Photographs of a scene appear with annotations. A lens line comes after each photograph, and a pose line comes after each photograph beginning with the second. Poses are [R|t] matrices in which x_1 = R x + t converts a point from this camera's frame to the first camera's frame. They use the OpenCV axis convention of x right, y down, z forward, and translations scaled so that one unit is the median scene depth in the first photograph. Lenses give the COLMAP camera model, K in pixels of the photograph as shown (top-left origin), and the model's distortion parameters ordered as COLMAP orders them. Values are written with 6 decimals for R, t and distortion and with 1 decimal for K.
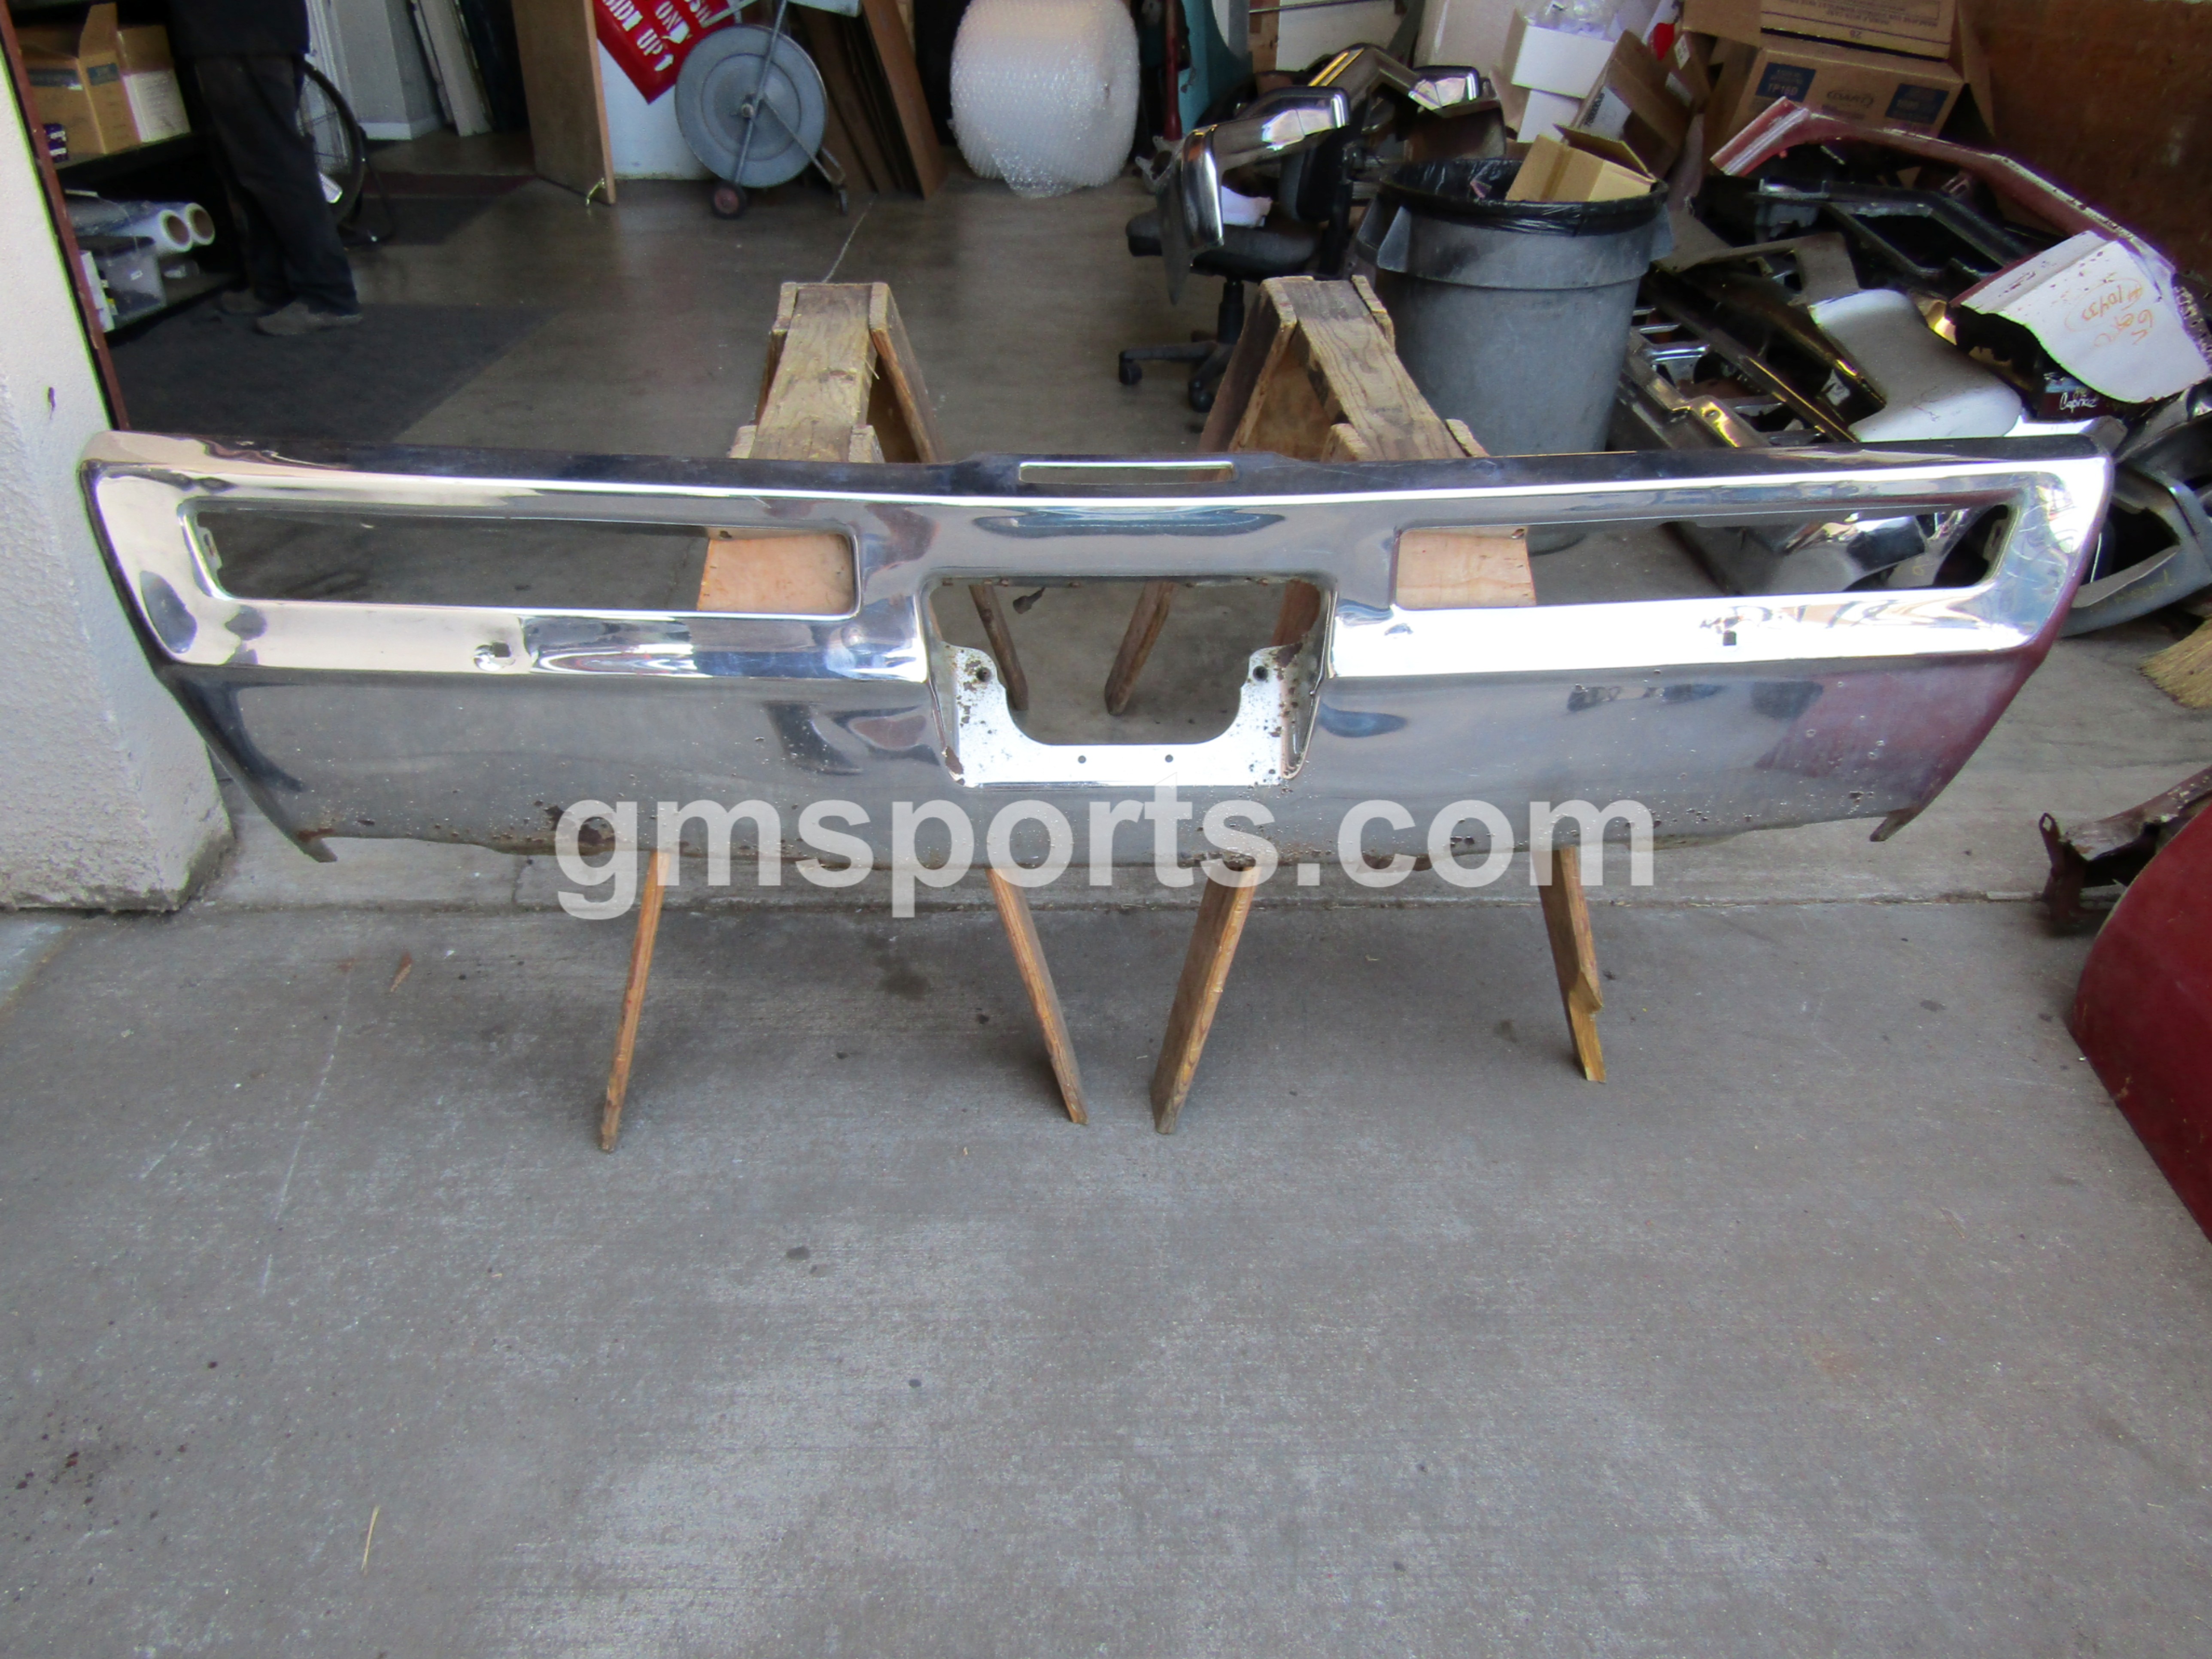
lens RADIAL K [[1577.5, 0, 1096.7], [0, 1577.5, 828.3], [0, 0, 1]] dist [-0.005115, -0.002977]
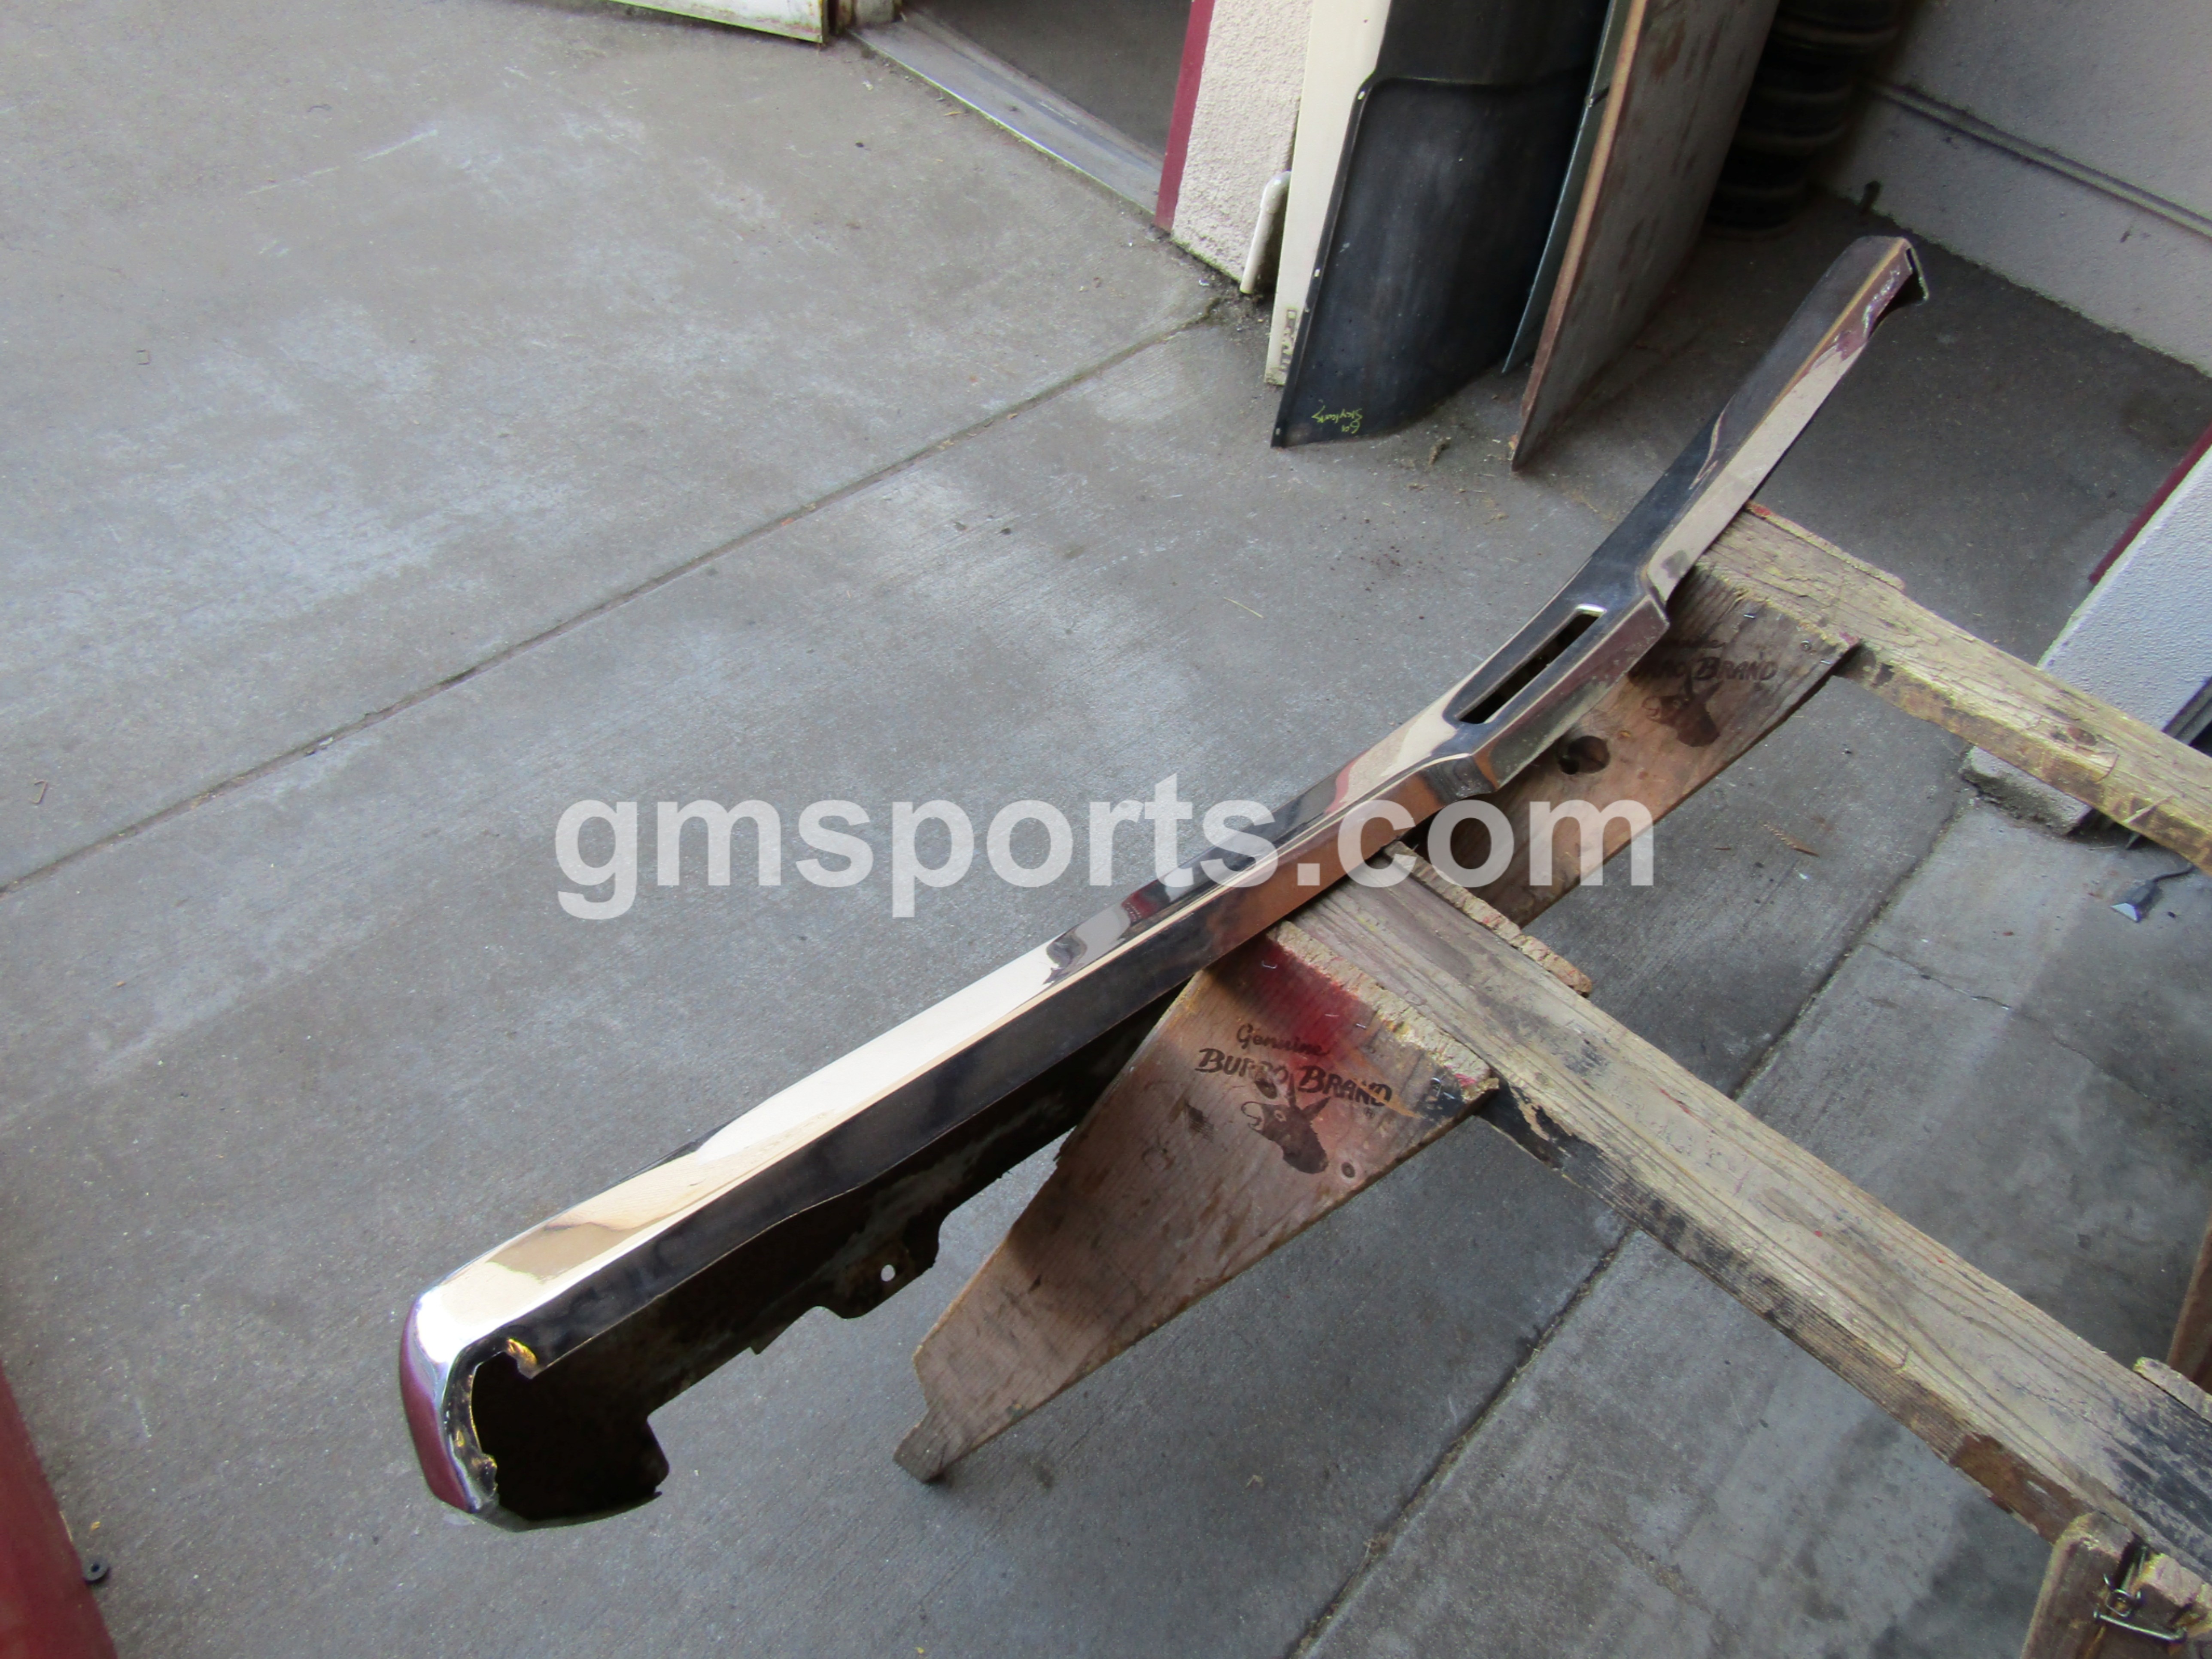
lens RADIAL K [[1577.5, 0, 1121.5], [0, 1577.5, 821.0], [0, 0, 1]] dist [-0.005115, -0.002977]
pose [[-0.687689, 0.445599, -0.573172, 0.604761], [-0.504911, 0.273752, 0.818612, -0.688765], [0.521679, 0.852351, 0.036732, 0.826062]]
